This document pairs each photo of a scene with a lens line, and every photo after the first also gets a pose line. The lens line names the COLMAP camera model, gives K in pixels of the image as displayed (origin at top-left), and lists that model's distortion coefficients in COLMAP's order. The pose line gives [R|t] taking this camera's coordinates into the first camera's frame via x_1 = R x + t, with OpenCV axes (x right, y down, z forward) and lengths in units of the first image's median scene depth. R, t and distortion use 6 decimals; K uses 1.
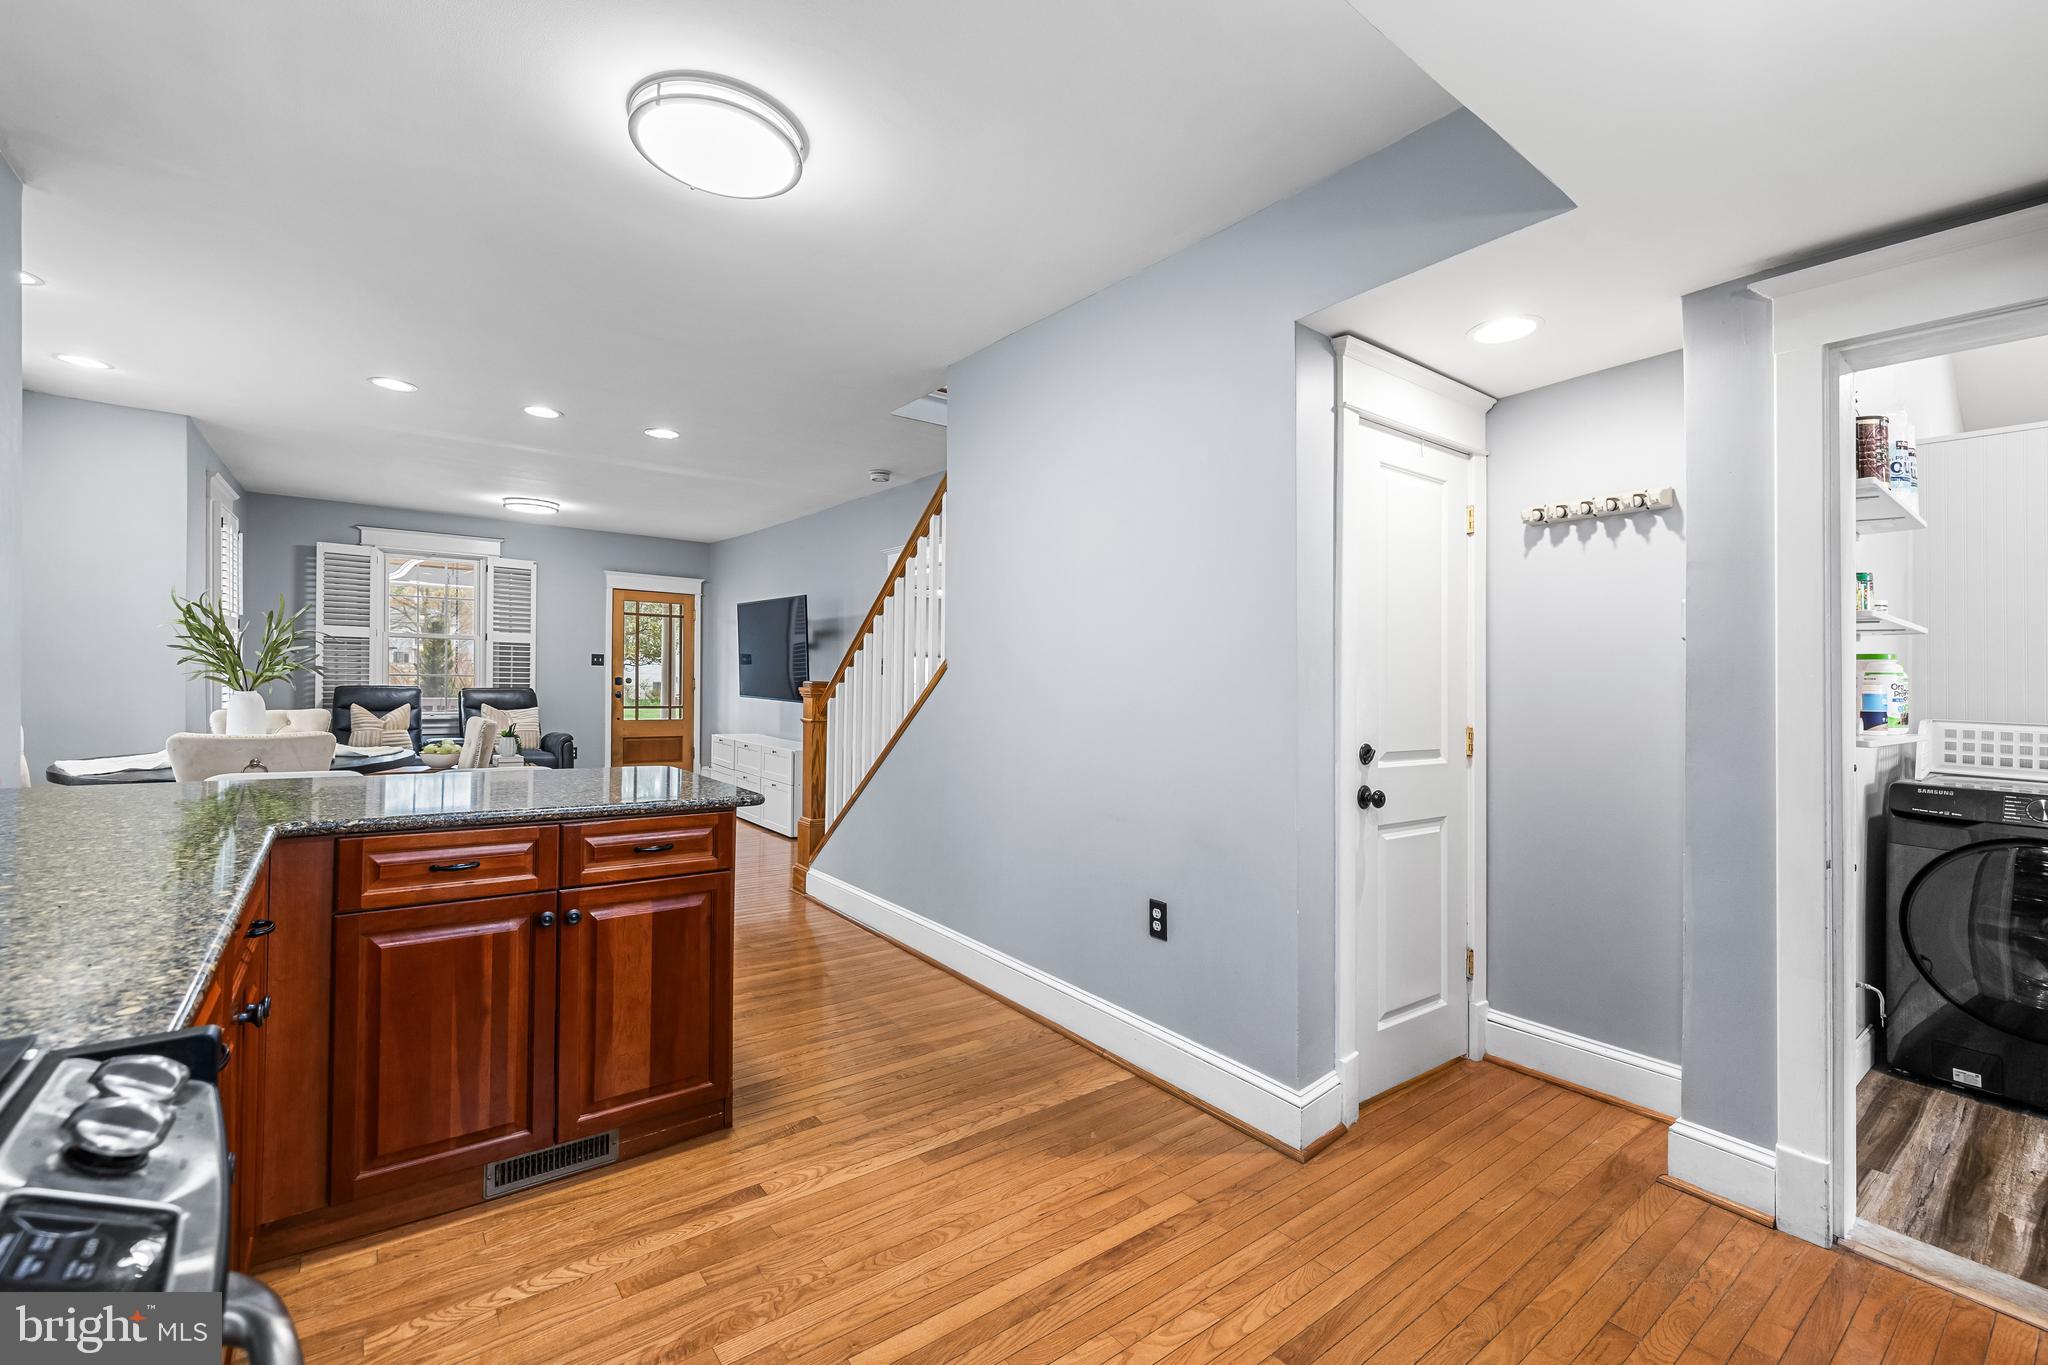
lens RADIAL K [[866.2, 0, 1024.6], [0, 866.2, 686.7], [0, 0, 1]] dist [0.003465, -0.000455]
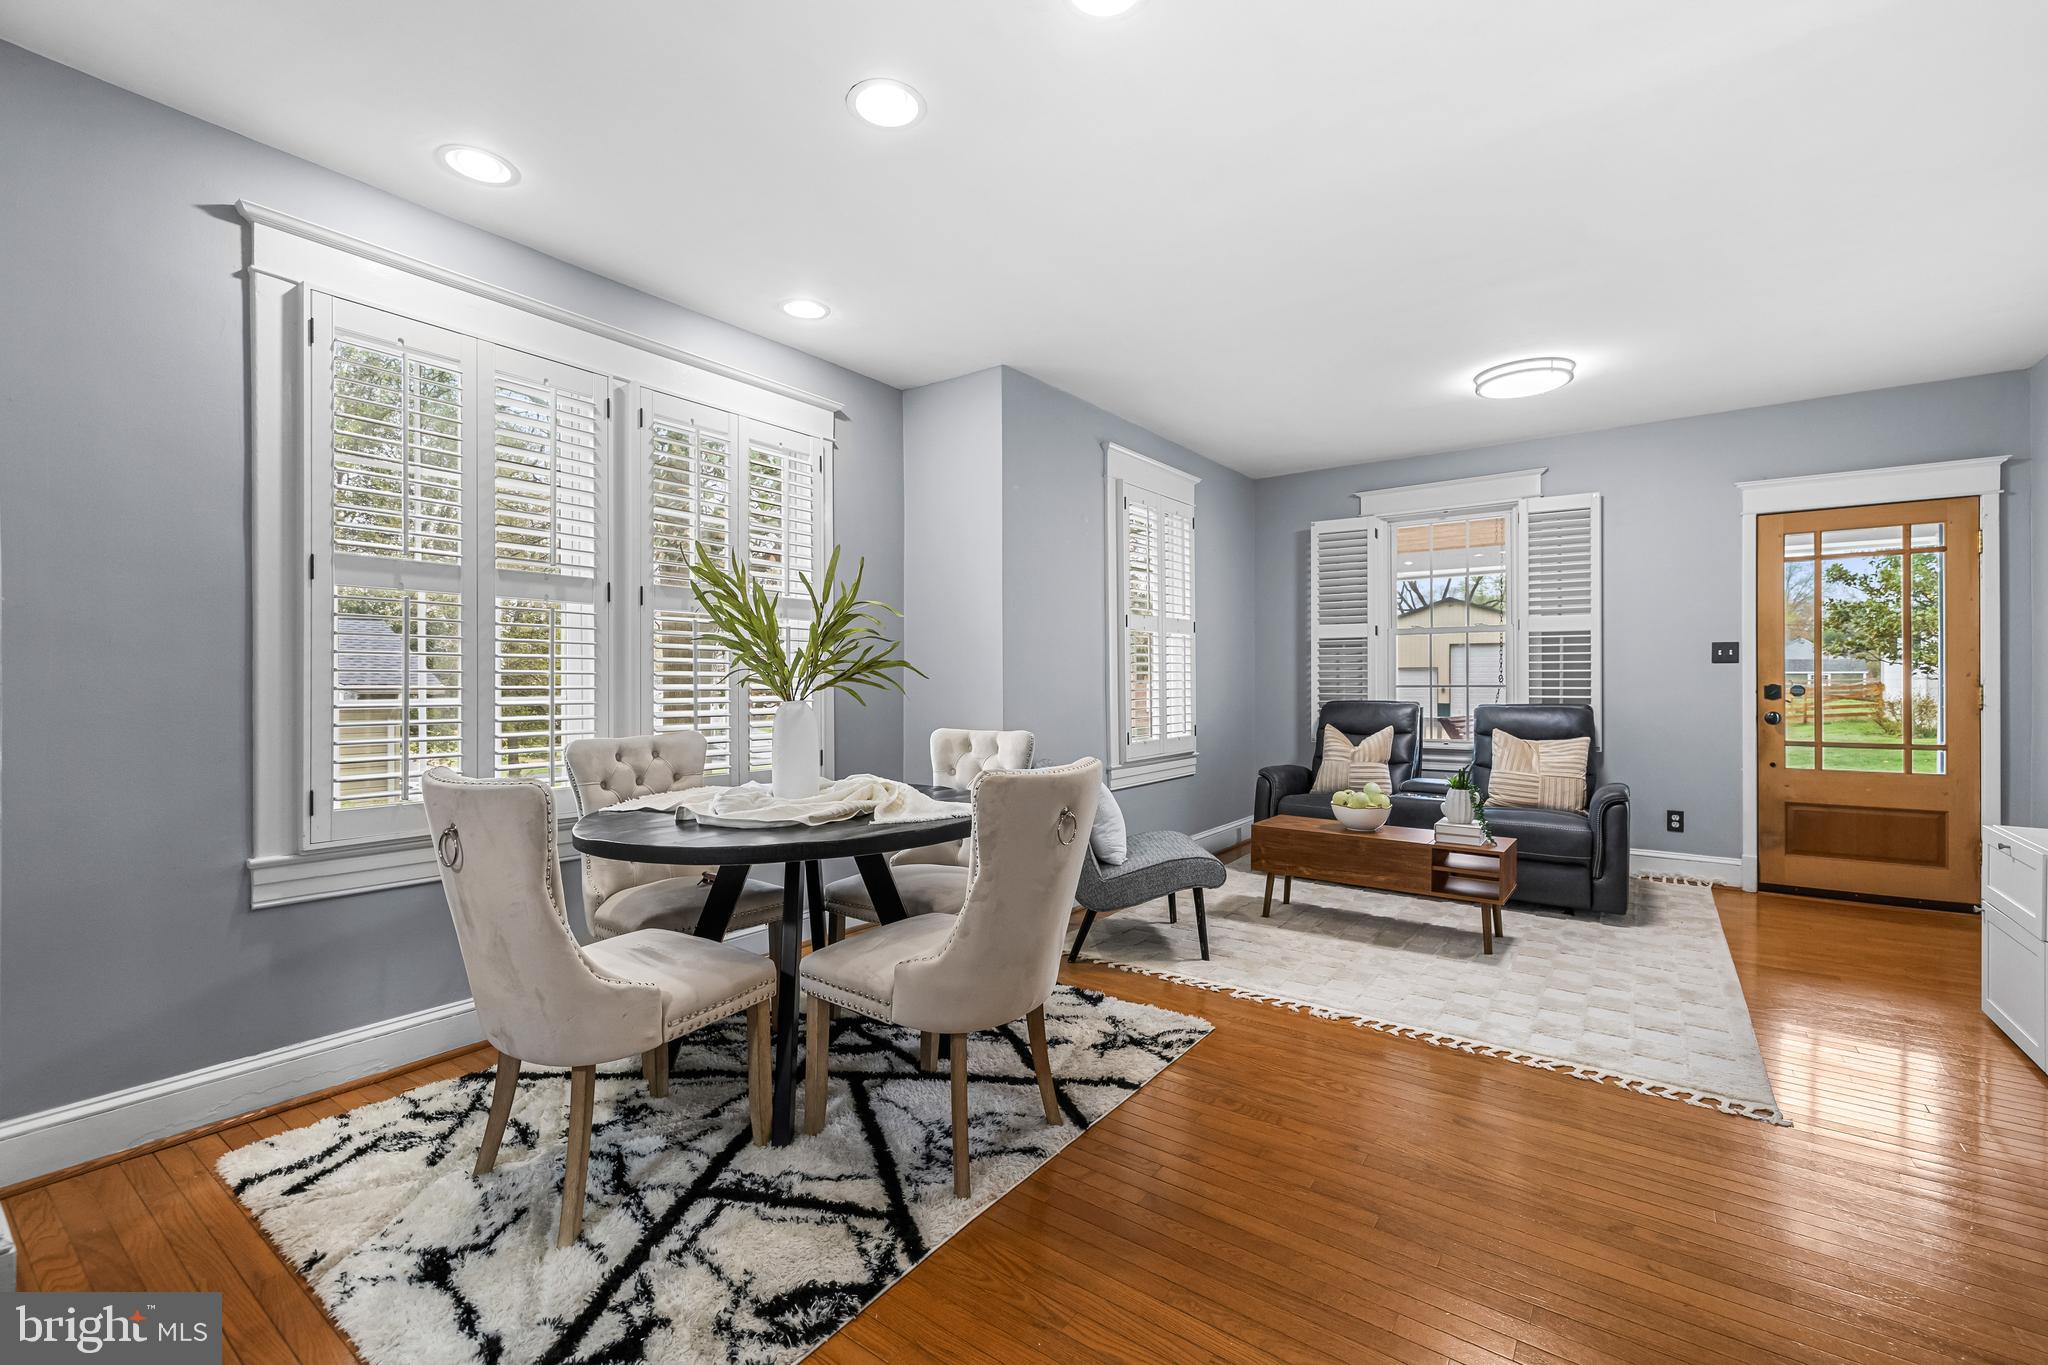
lens RADIAL K [[866.2, 0, 1021.8], [0, 866.2, 685.4], [0, 0, 1]] dist [0.003465, -0.000455]
pose [[0.280382, -0.020581, -0.959668, -0.111736], [-0.002824, 0.999748, -0.022266, 0.003131], [0.959884, 0.008953, 0.280253, 0.489134]]
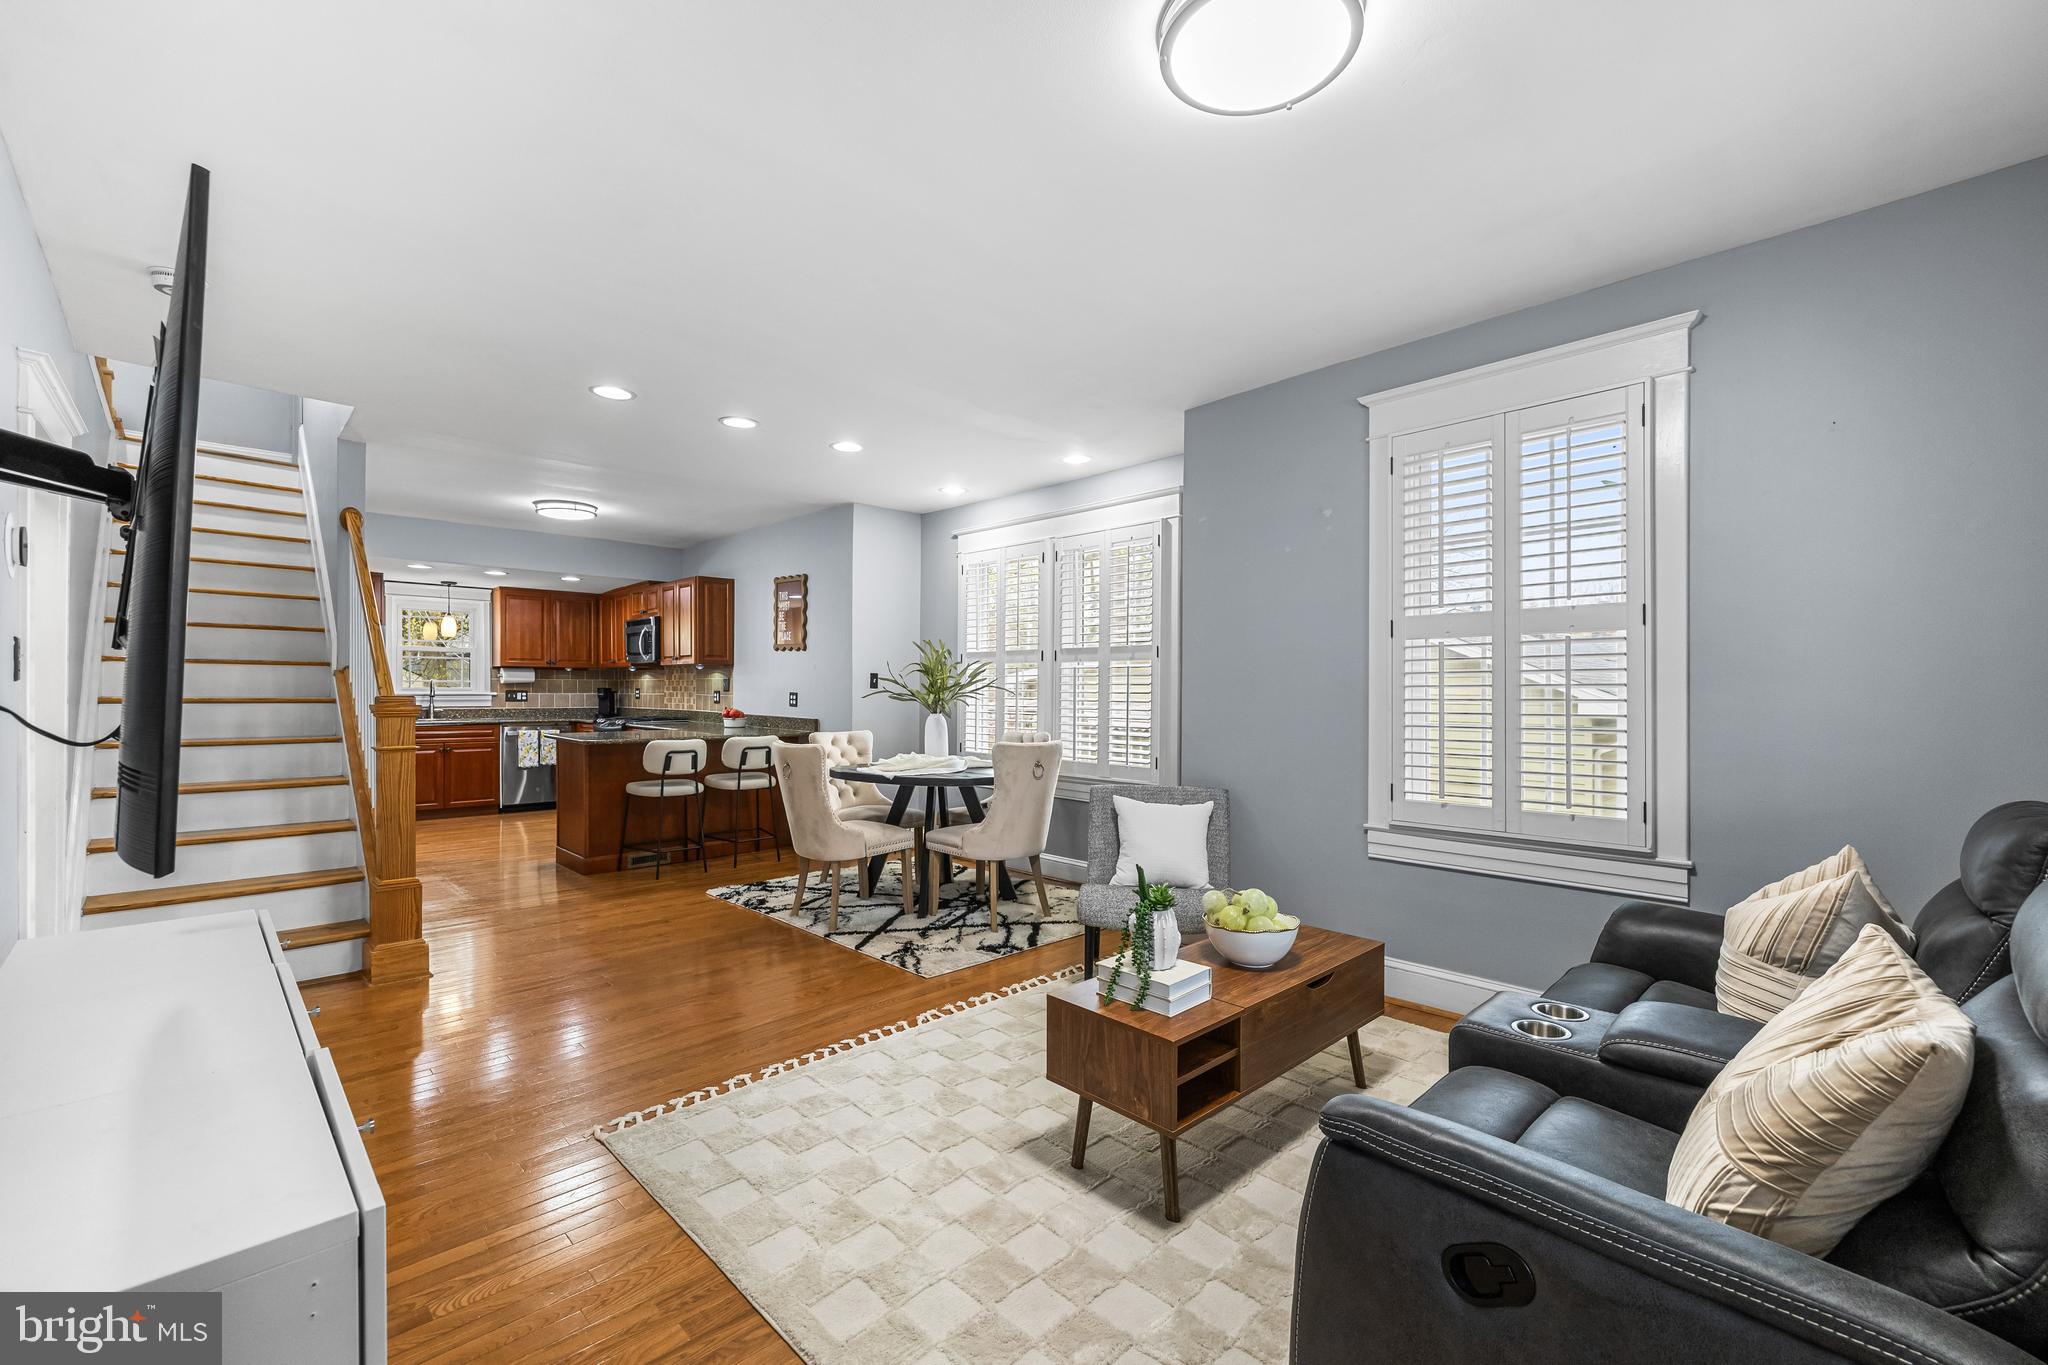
lens RADIAL K [[866.2, 0, 1025.5], [0, 866.2, 699.6], [0, 0, 1]] dist [0.003465, -0.000455]
pose [[-0.993208, -0.029251, -0.112619, -0.439317], [-0.031366, 0.999362, 0.017057, -0.021592], [0.112048, 0.020474, -0.993492, 1.142867]]
